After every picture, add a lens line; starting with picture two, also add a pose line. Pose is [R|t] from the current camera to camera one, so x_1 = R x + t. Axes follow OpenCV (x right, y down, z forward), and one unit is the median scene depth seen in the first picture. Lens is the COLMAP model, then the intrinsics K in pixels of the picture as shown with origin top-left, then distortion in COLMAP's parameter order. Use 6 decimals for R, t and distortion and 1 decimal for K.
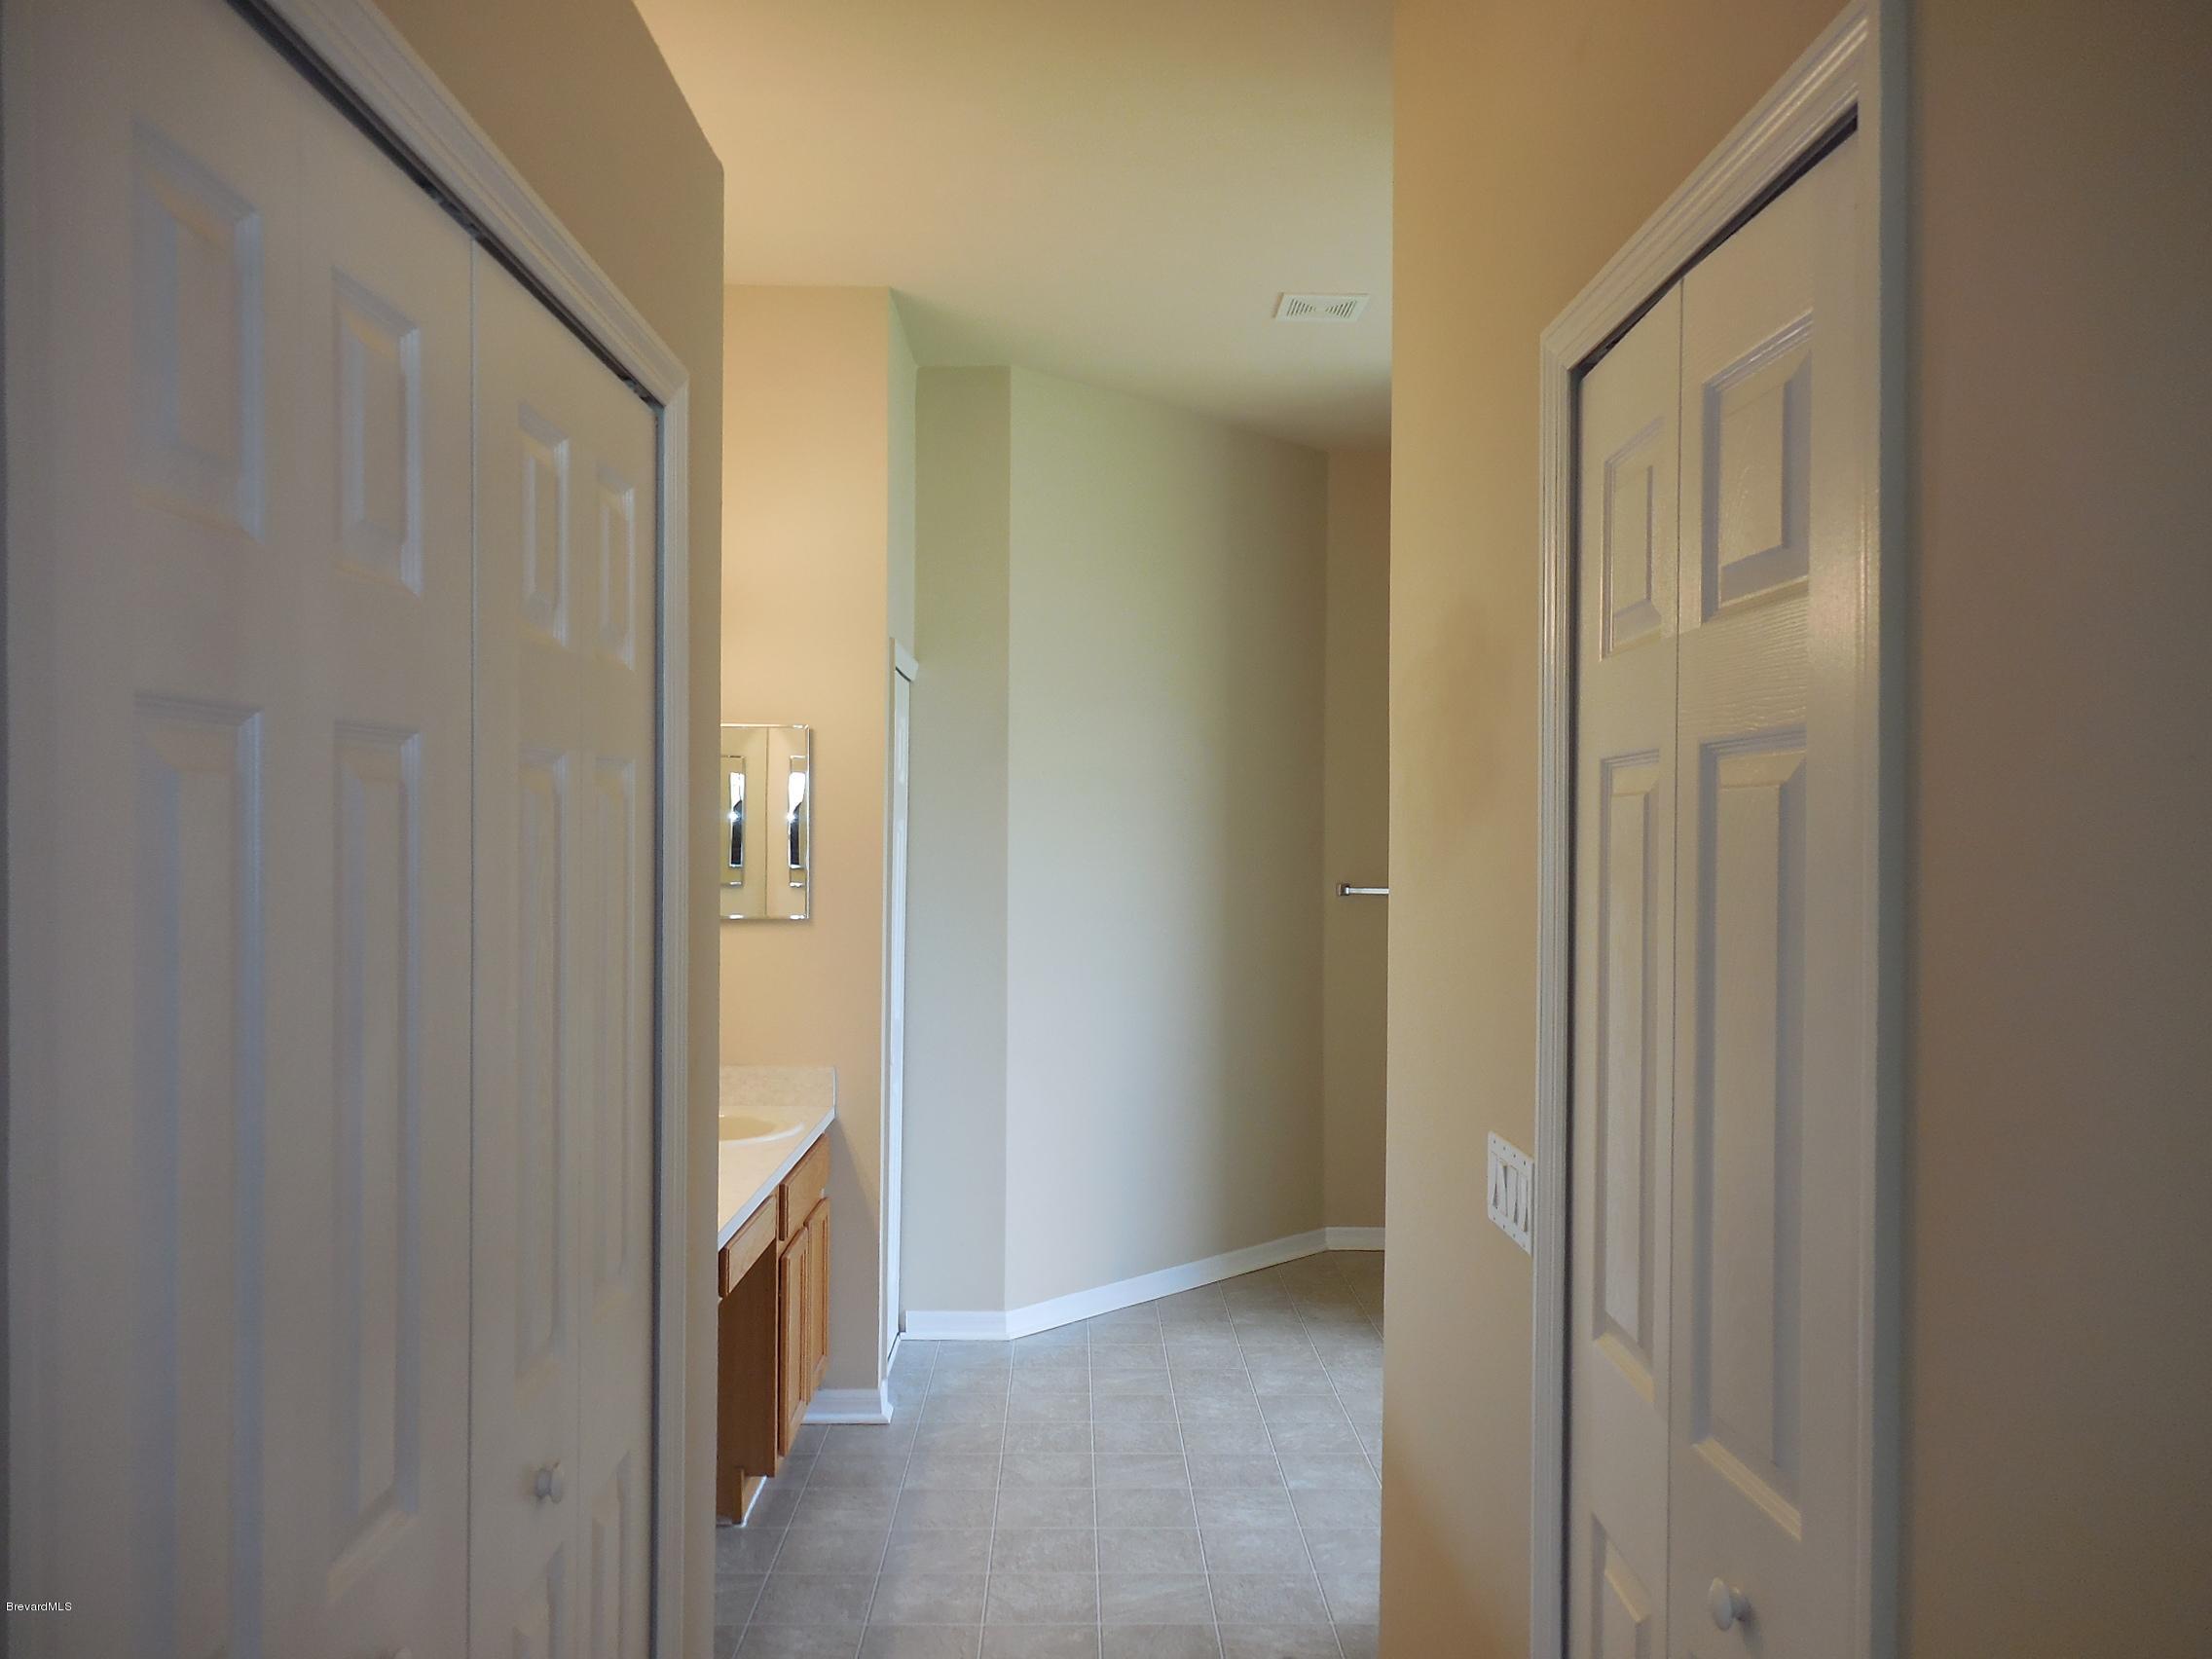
lens RADIAL K [[1667.2, 0, 1103.4], [0, 1667.2, 837.2], [0, 0, 1]] dist [0.010383, -0.001350]
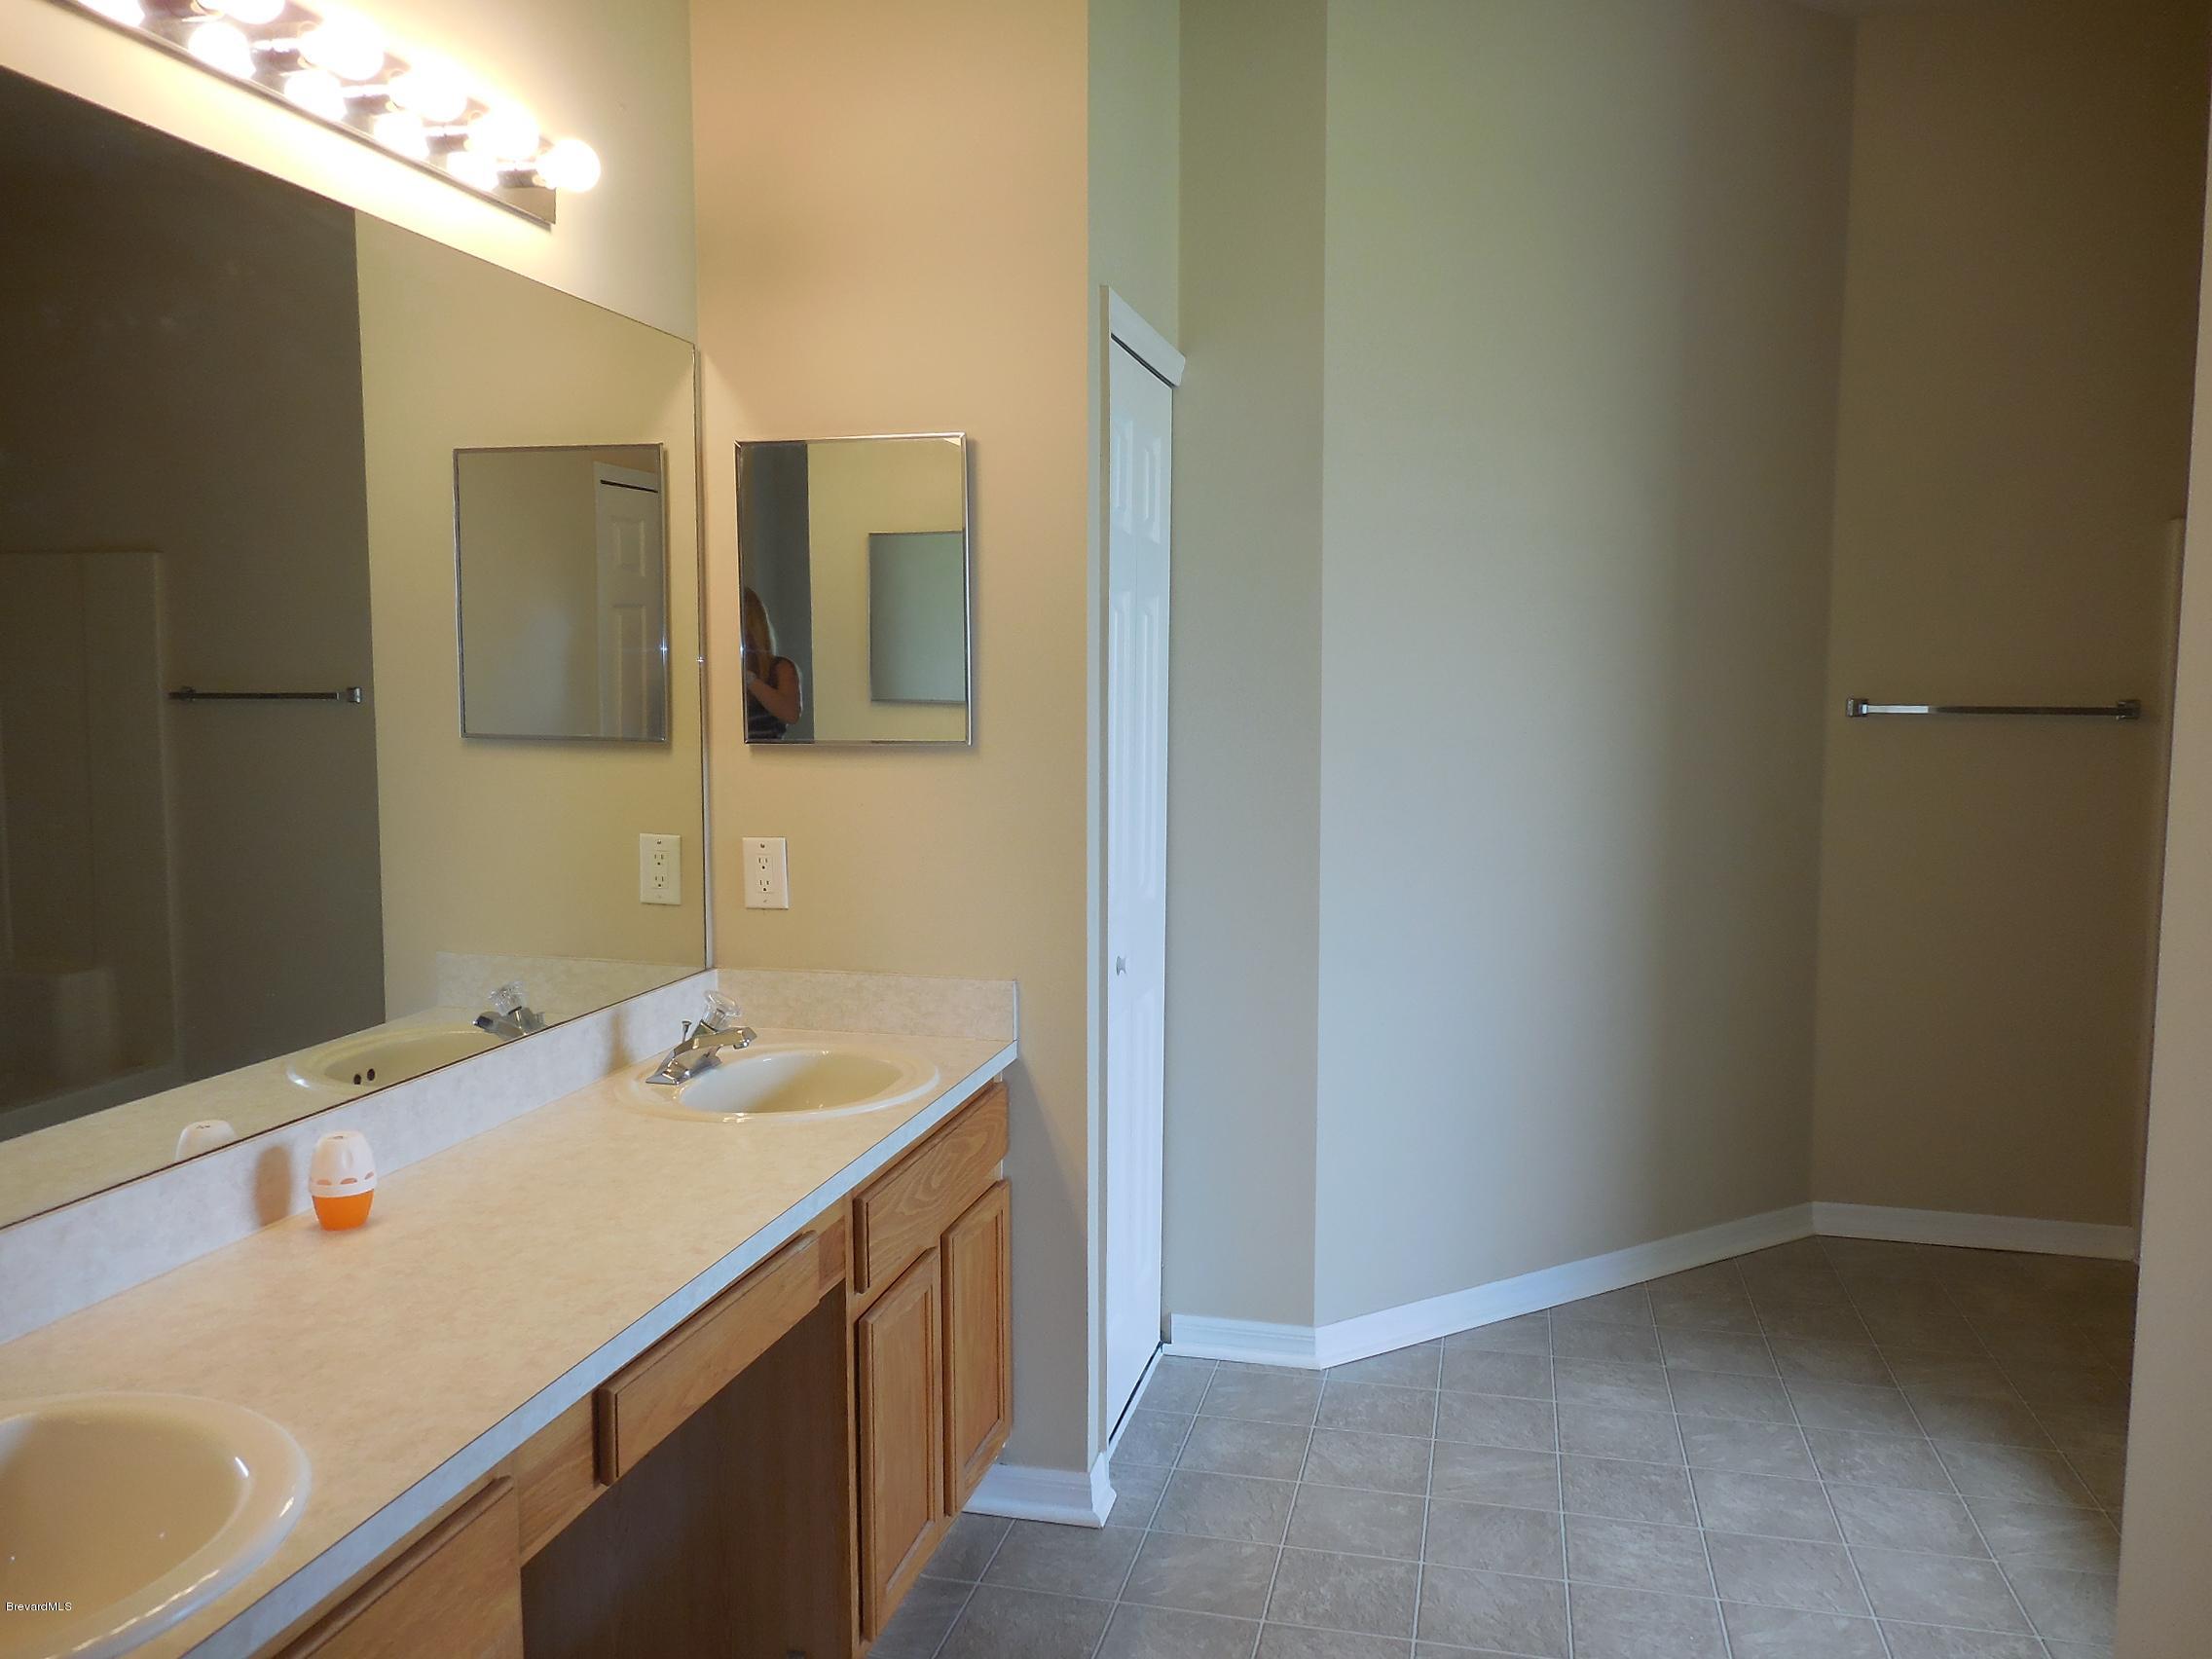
lens RADIAL K [[1667.2, 0, 1103.4], [0, 1667.2, 837.2], [0, 0, 1]] dist [0.010383, -0.001350]
pose [[0.968024, 0.017957, -0.250212, 0.027193], [0.005643, 0.995623, 0.093286, 0.022886], [0.250792, -0.091715, 0.963686, 0.373723]]
